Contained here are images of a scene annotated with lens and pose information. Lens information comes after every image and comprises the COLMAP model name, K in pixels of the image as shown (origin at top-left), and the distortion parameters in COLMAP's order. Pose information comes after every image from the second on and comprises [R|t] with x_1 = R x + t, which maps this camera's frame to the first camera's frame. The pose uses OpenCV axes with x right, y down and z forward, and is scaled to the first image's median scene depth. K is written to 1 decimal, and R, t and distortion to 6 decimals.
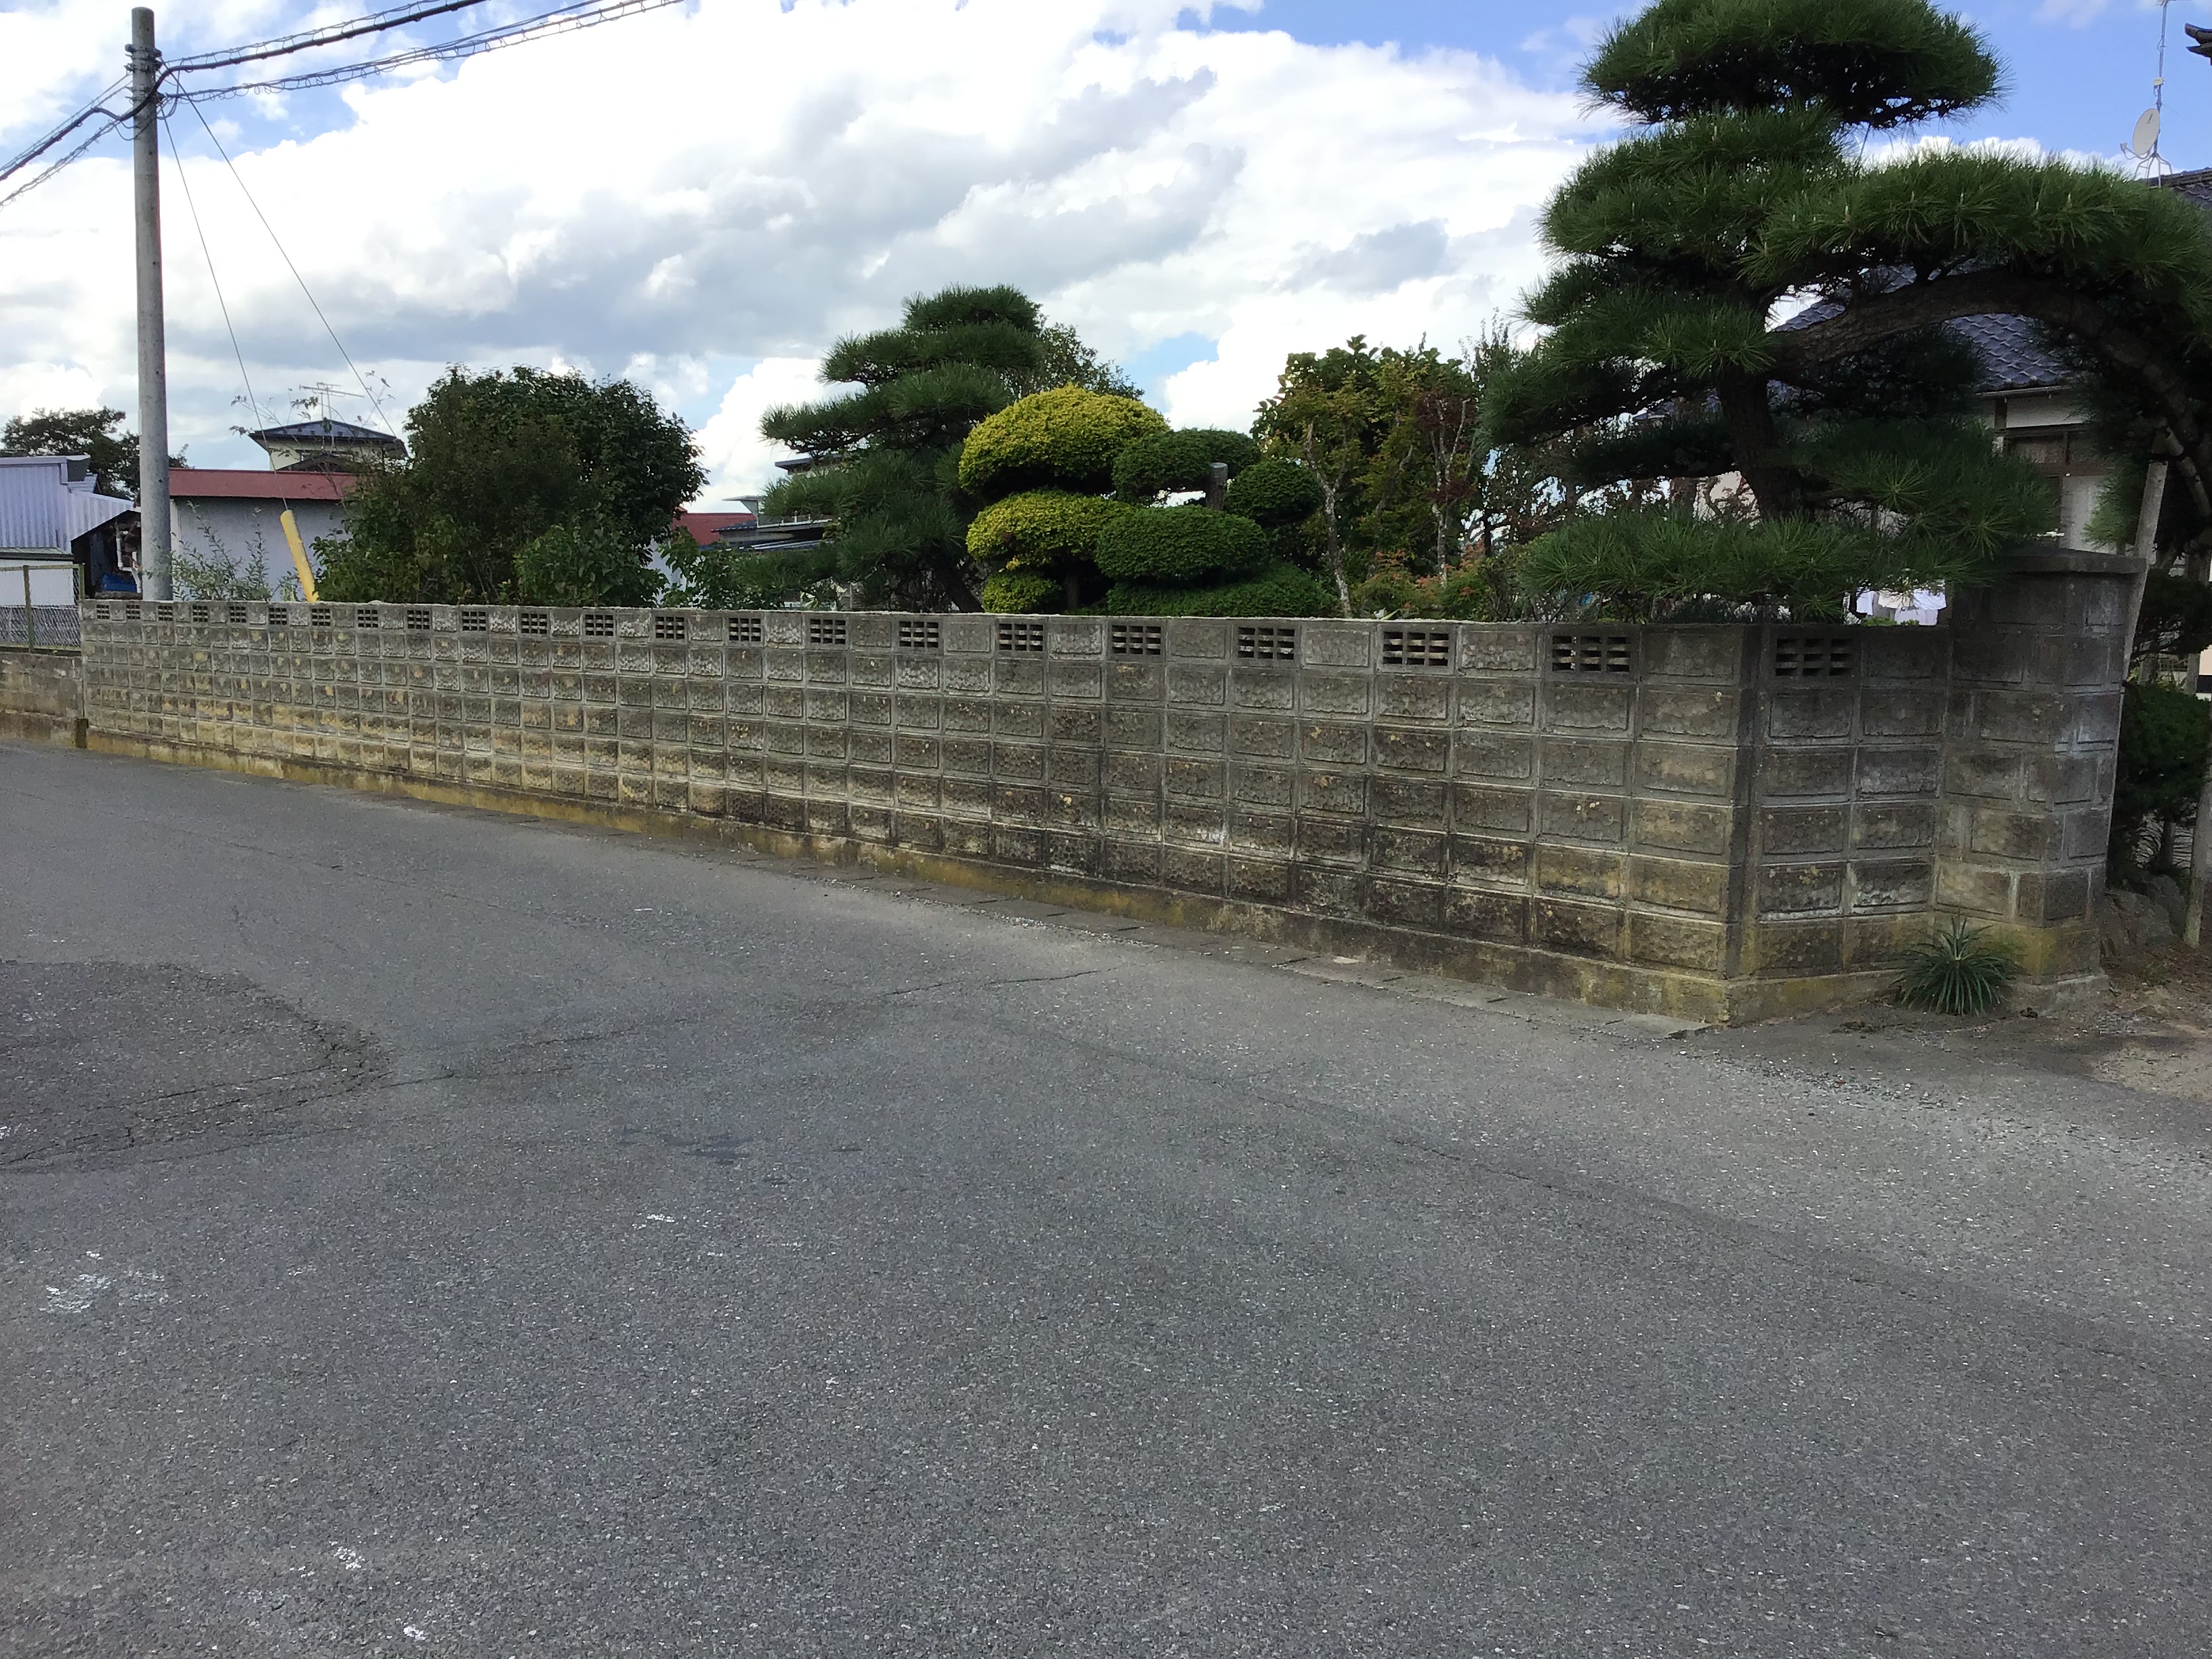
lens RADIAL K [[2049.3, 0, 1097.6], [0, 2049.3, 820.8], [0, 0, 1]] dist [0.041572, 0.000000]
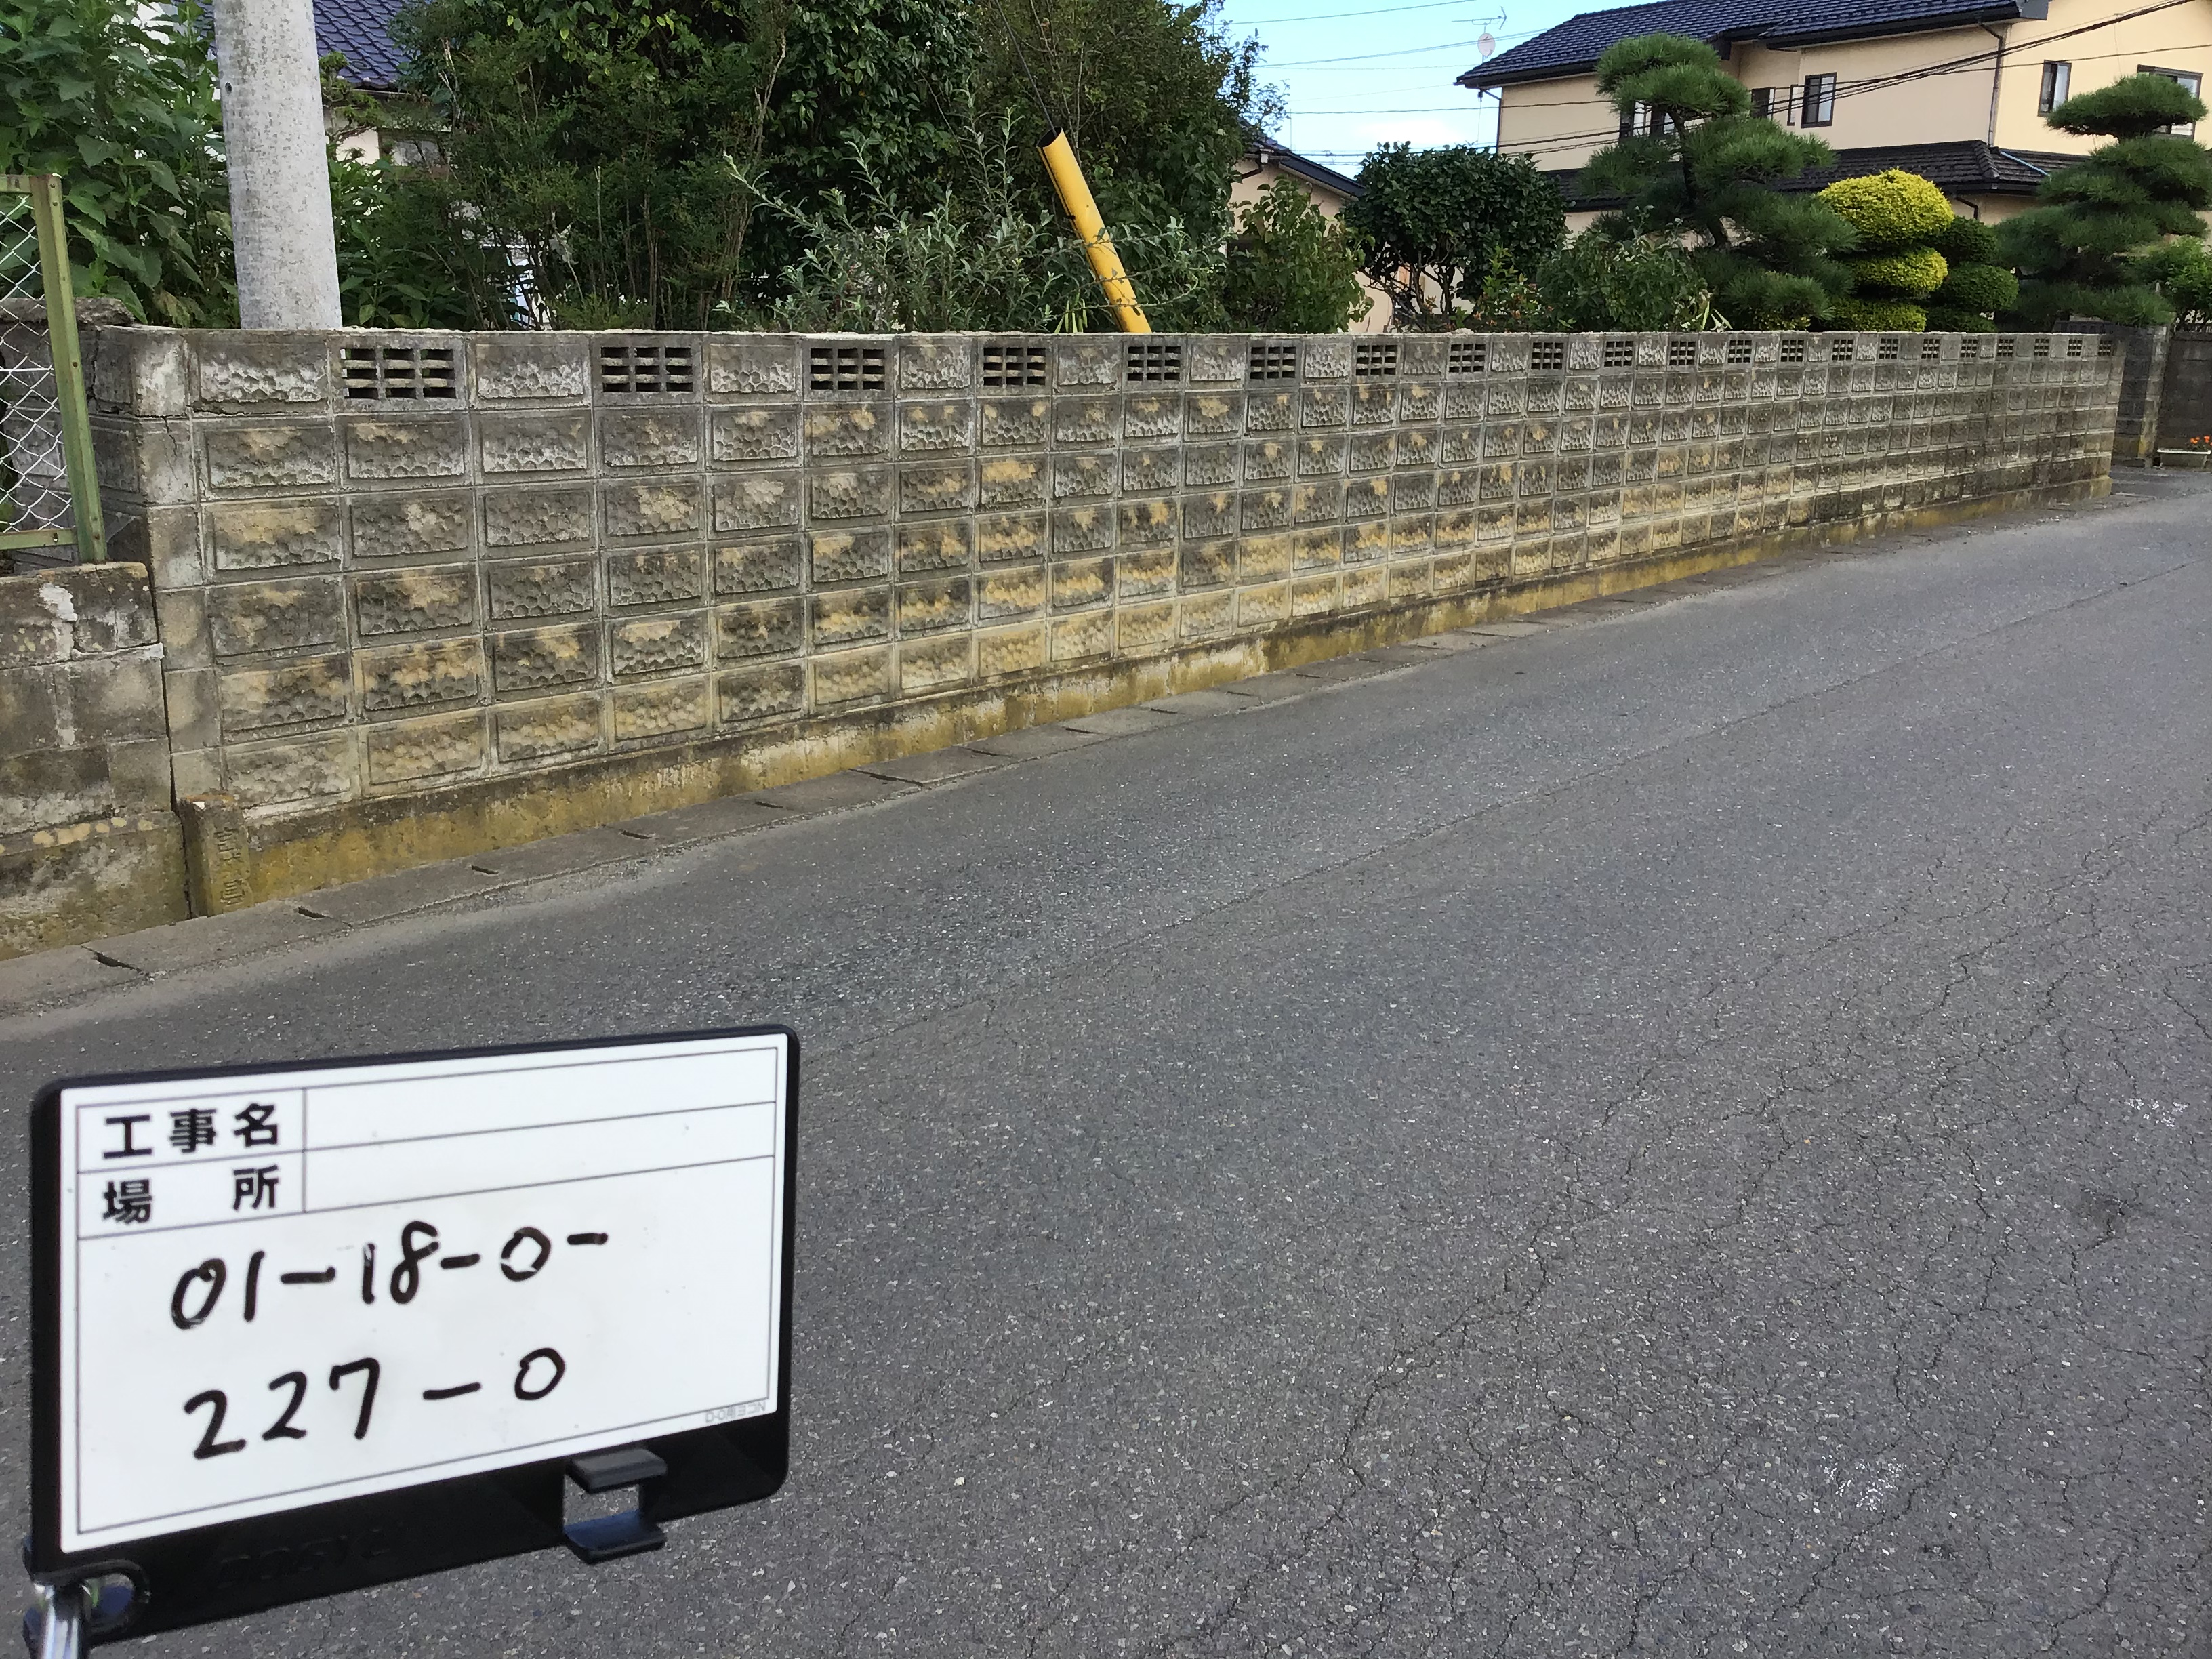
lens RADIAL K [[2049.3, 0, 1103.7], [0, 2049.3, 828.1], [0, 0, 1]] dist [0.041572, 0.000000]
pose [[-0.139391, -0.239663, 0.960798, -1.543147], [0.098621, 0.962086, 0.254292, -0.204899], [-0.985314, 0.130201, -0.110470, 1.884118]]
